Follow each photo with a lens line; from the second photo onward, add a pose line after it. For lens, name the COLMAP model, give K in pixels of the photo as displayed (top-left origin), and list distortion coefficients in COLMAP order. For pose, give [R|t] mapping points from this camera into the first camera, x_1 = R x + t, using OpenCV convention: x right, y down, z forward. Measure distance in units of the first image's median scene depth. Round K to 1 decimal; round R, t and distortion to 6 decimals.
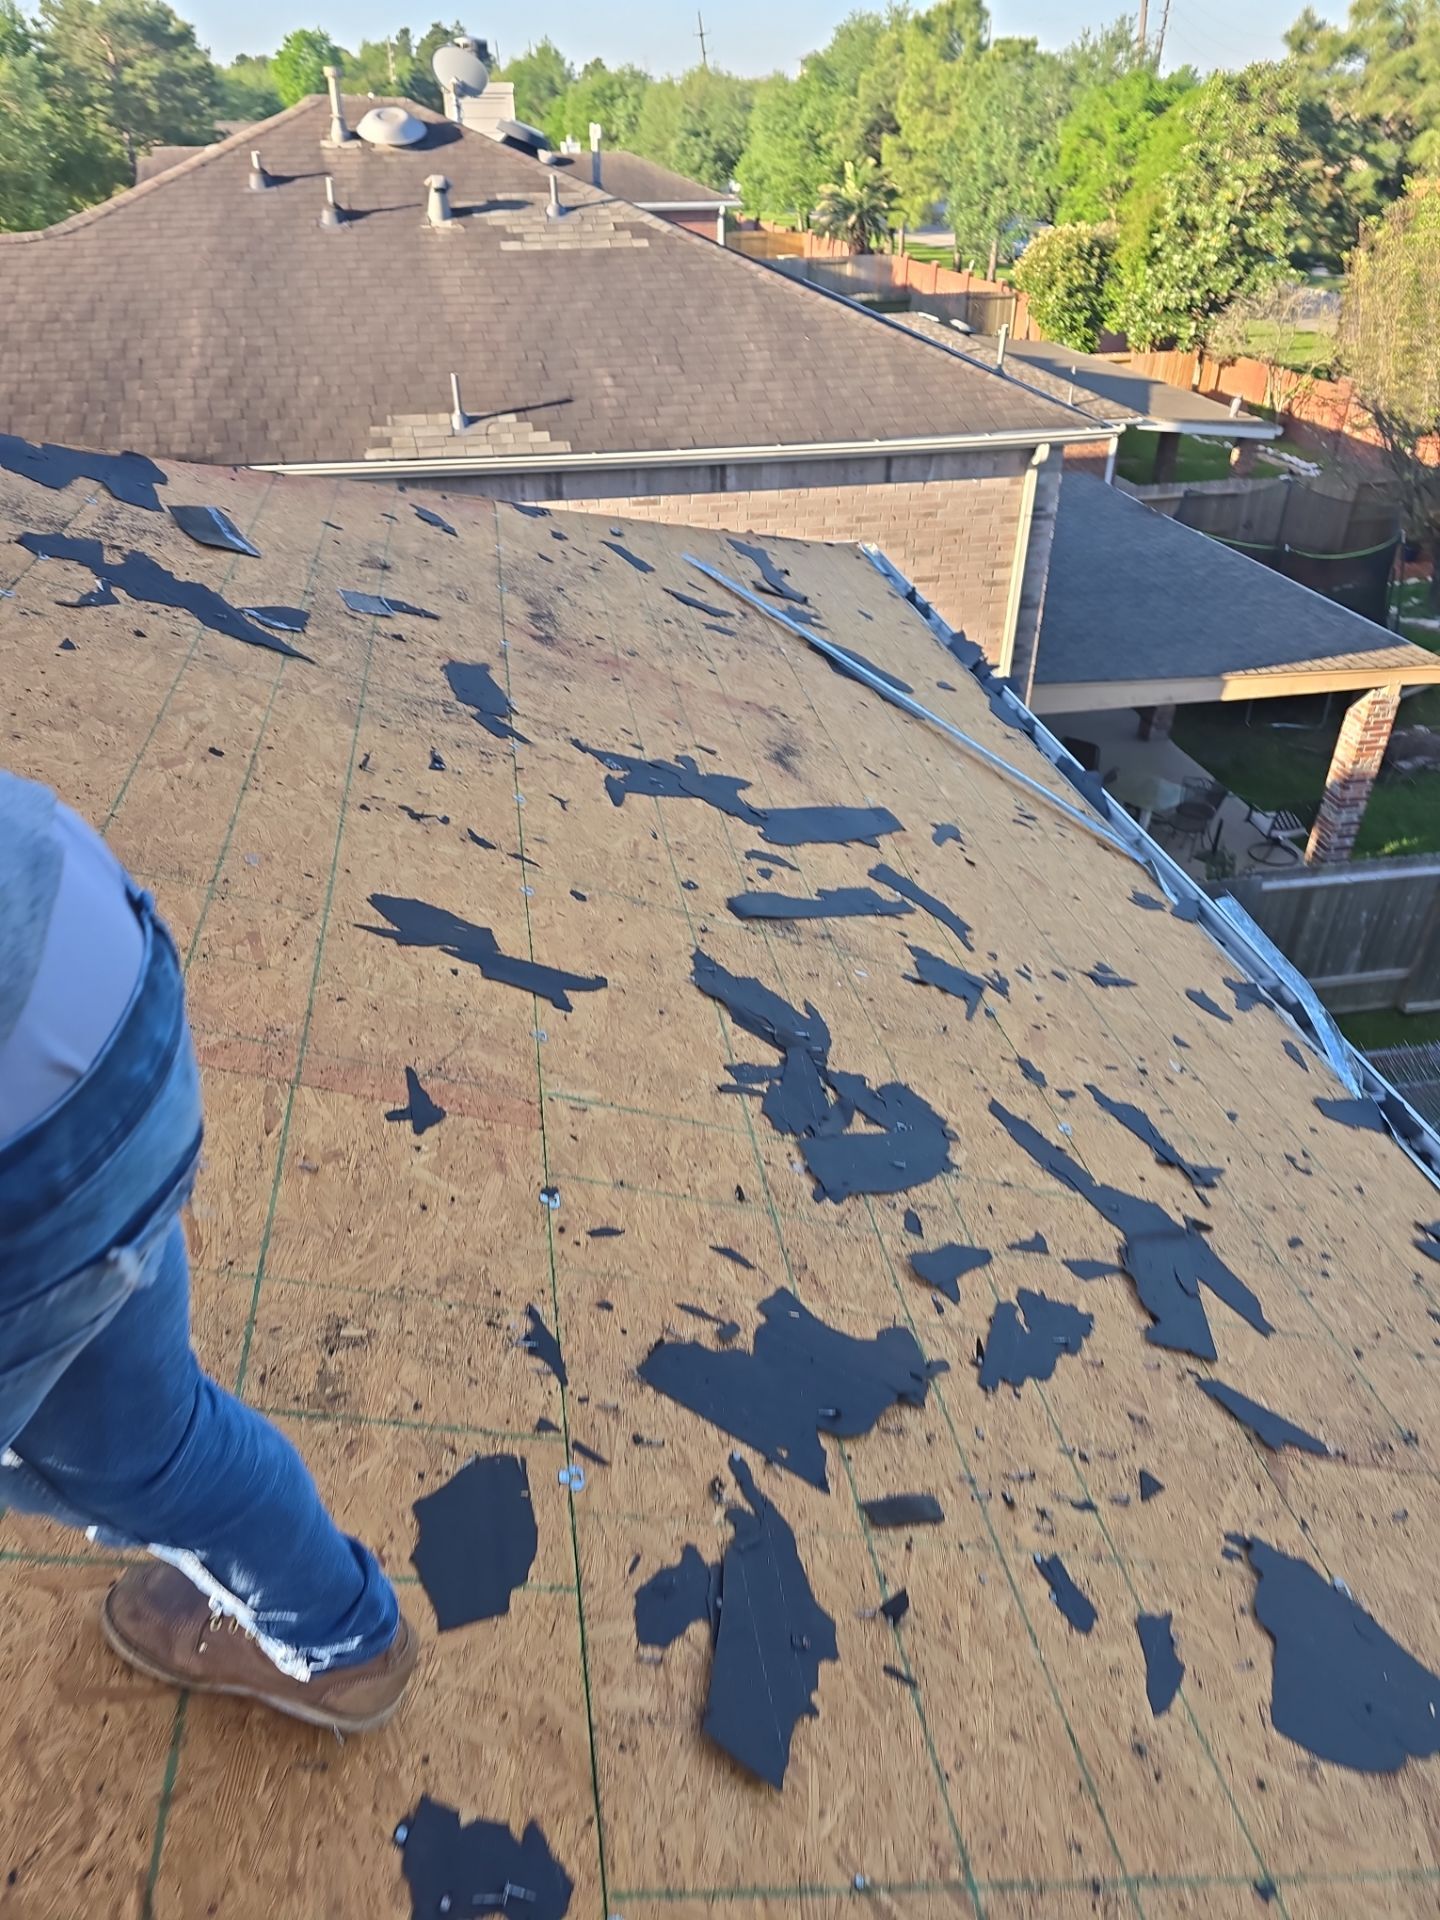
lens RADIAL K [[1280.0, 0, 706.8], [0, 1280.0, 968.4], [0, 0, 1]] dist [0.073554, -0.068365]
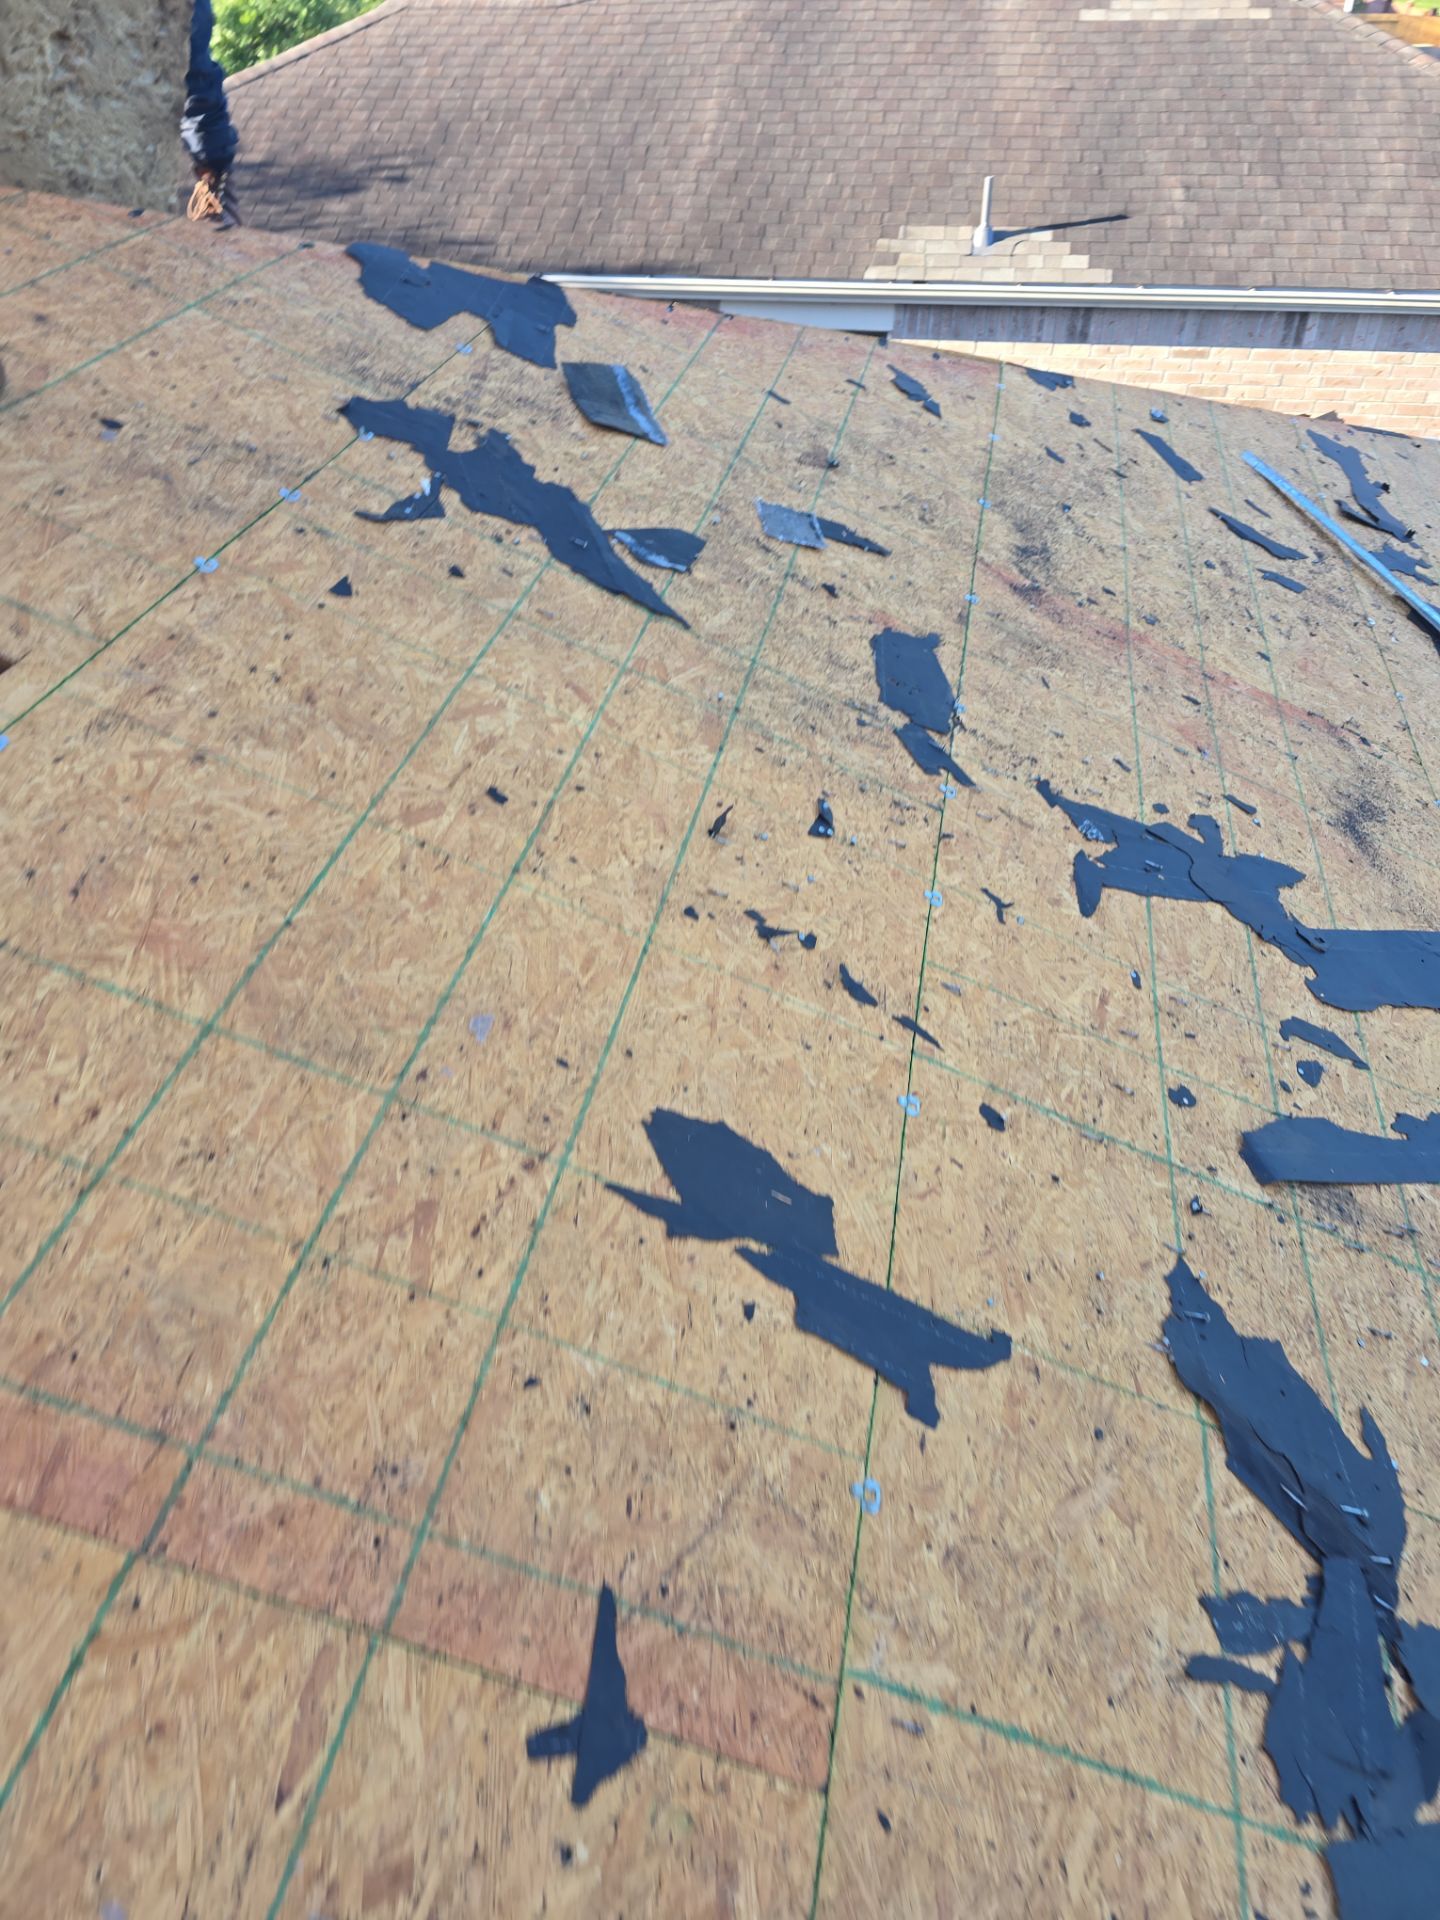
lens RADIAL K [[1280.0, 0, 692.6], [0, 1280.0, 999.3], [0, 0, 1]] dist [0.073554, -0.068365]
pose [[0.933331, 0.222932, -0.281415, -0.069296], [-0.182977, 0.969780, 0.161390, -0.170053], [0.308890, -0.099138, 0.945917, 0.358031]]
